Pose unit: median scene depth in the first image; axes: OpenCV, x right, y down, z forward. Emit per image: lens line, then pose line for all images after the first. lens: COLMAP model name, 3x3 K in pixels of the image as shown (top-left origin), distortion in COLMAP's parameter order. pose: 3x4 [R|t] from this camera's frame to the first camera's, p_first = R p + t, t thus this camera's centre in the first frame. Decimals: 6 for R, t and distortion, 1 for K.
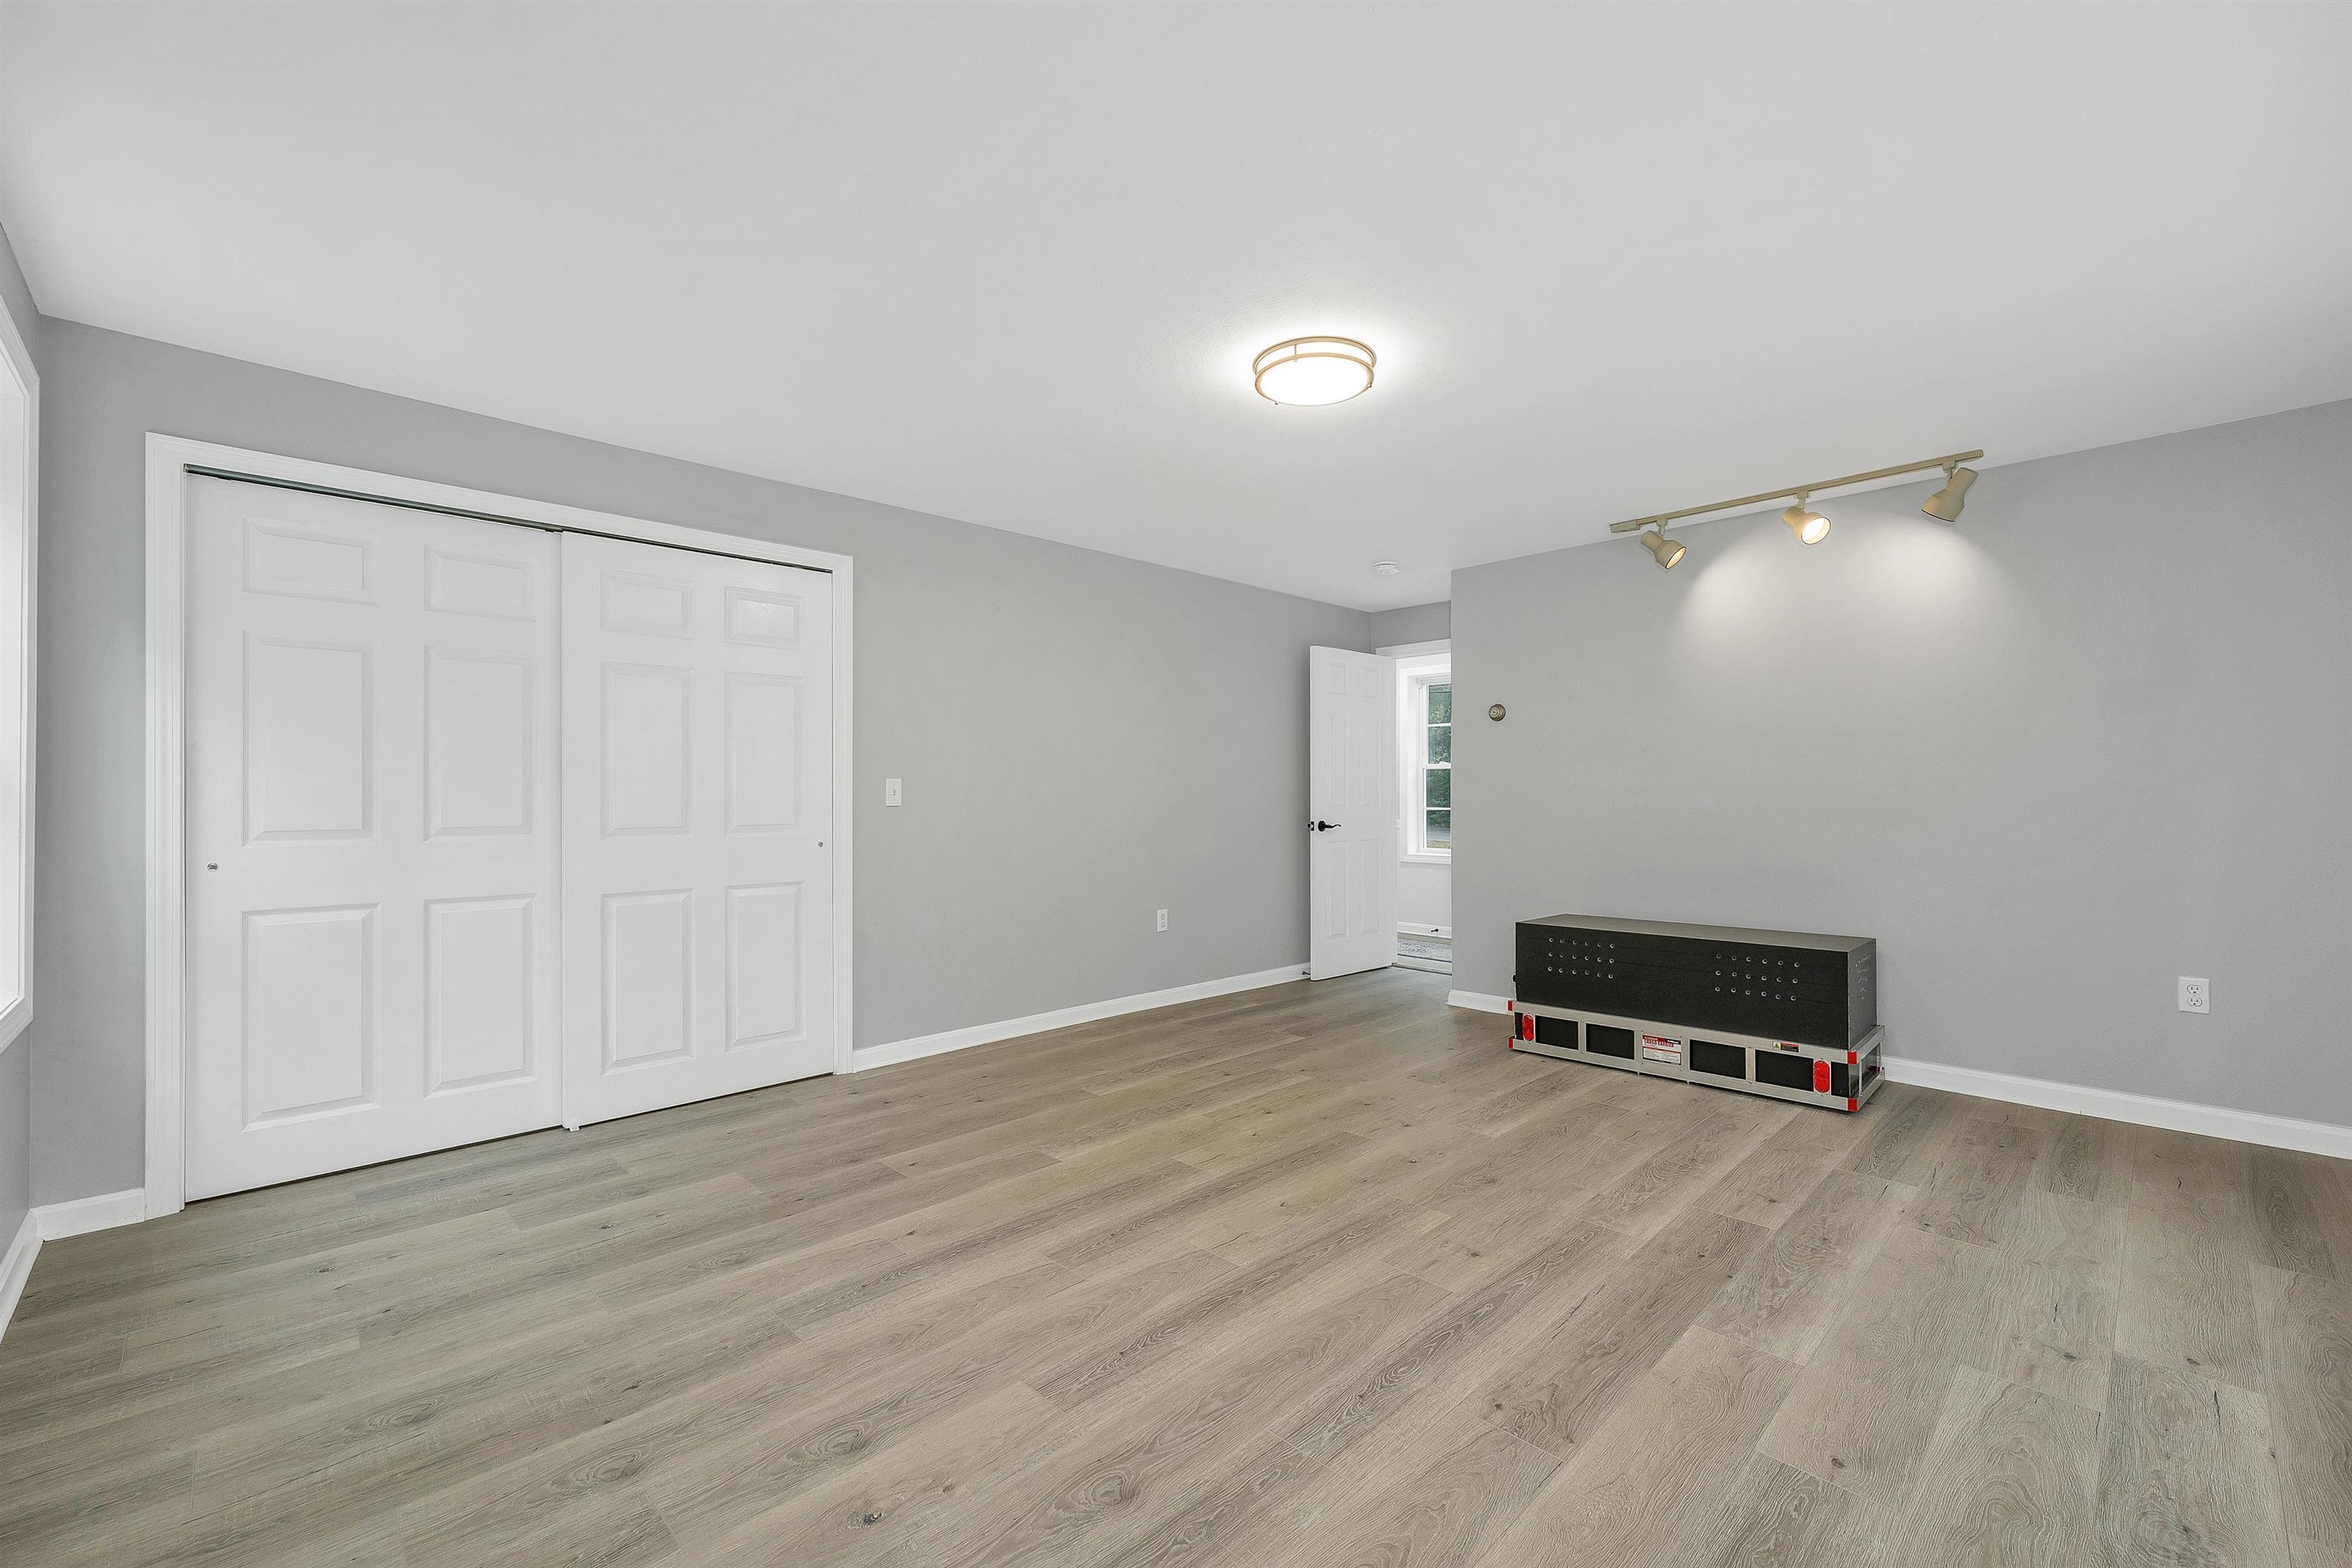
lens RADIAL K [[986.9, 0, 1177.3], [0, 986.9, 791.3], [0, 0, 1]] dist [-0.001700, -0.000240]
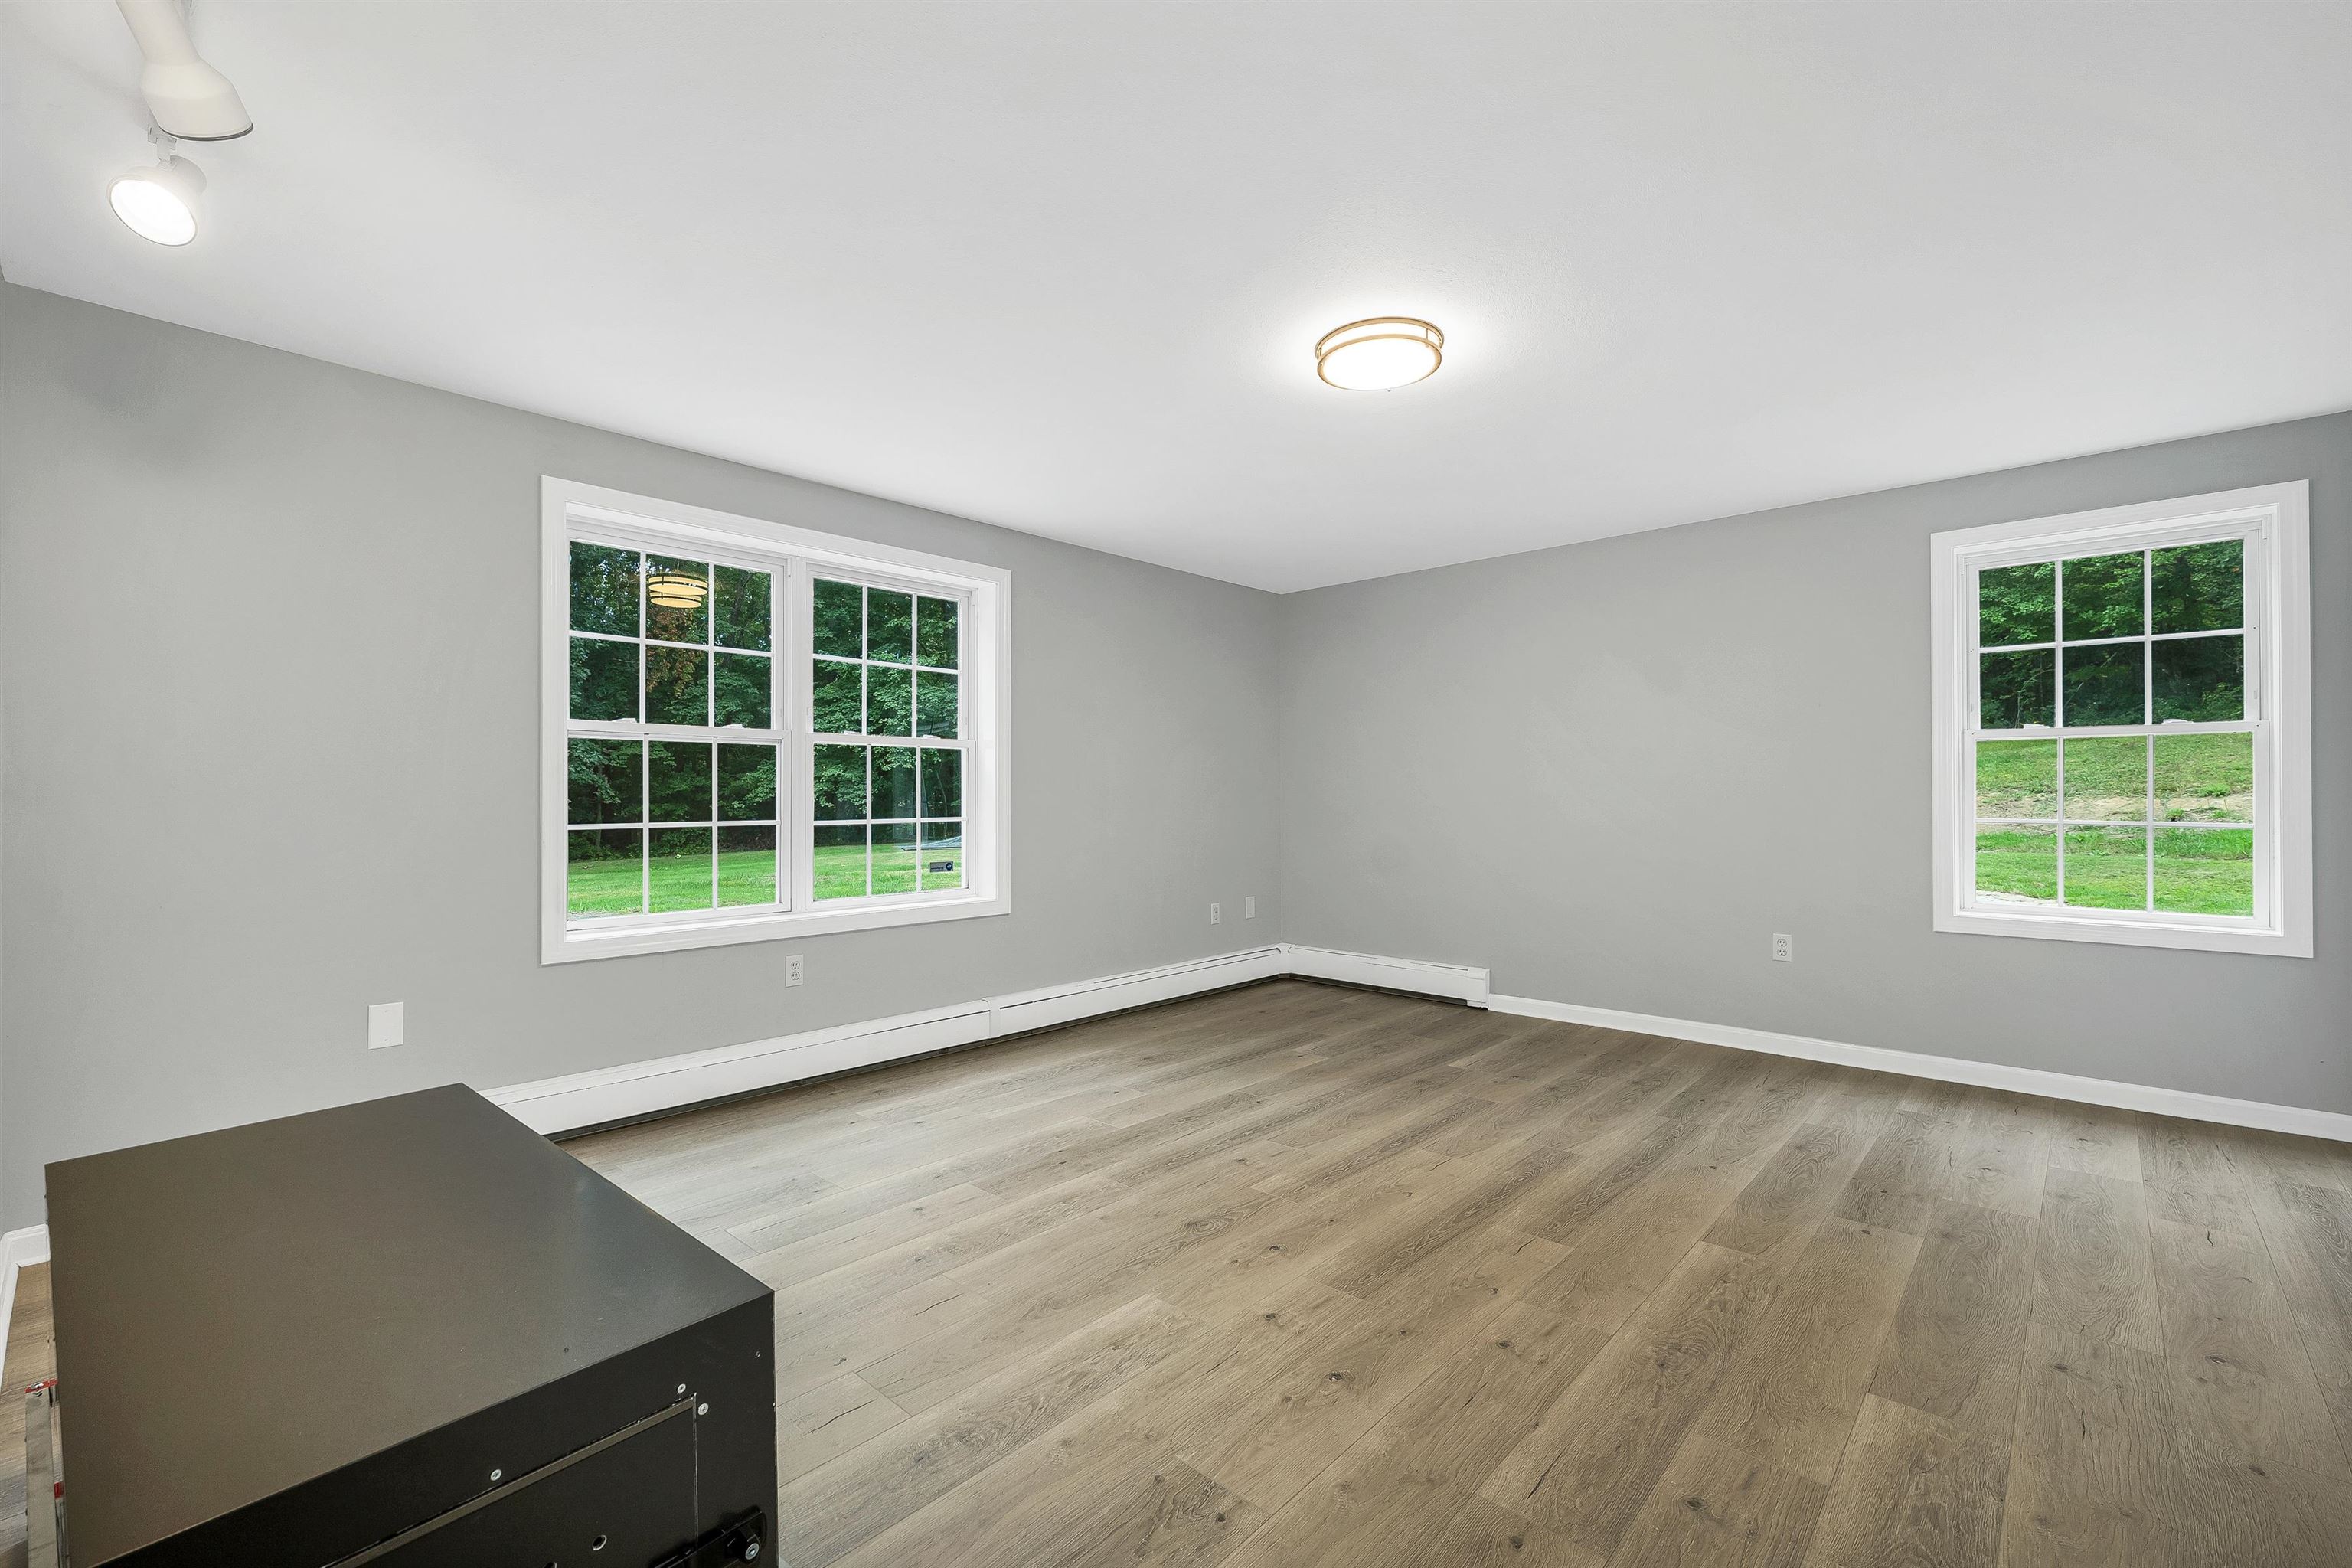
lens RADIAL K [[986.9, 0, 1177.3], [0, 986.9, 791.3], [0, 0, 1]] dist [-0.001700, -0.000240]
pose [[-0.998537, 0.002889, -0.054002, 0.413705], [0.003272, 0.999970, -0.007002, 0.007869], [0.053981, -0.007168, -0.998516, 2.070707]]
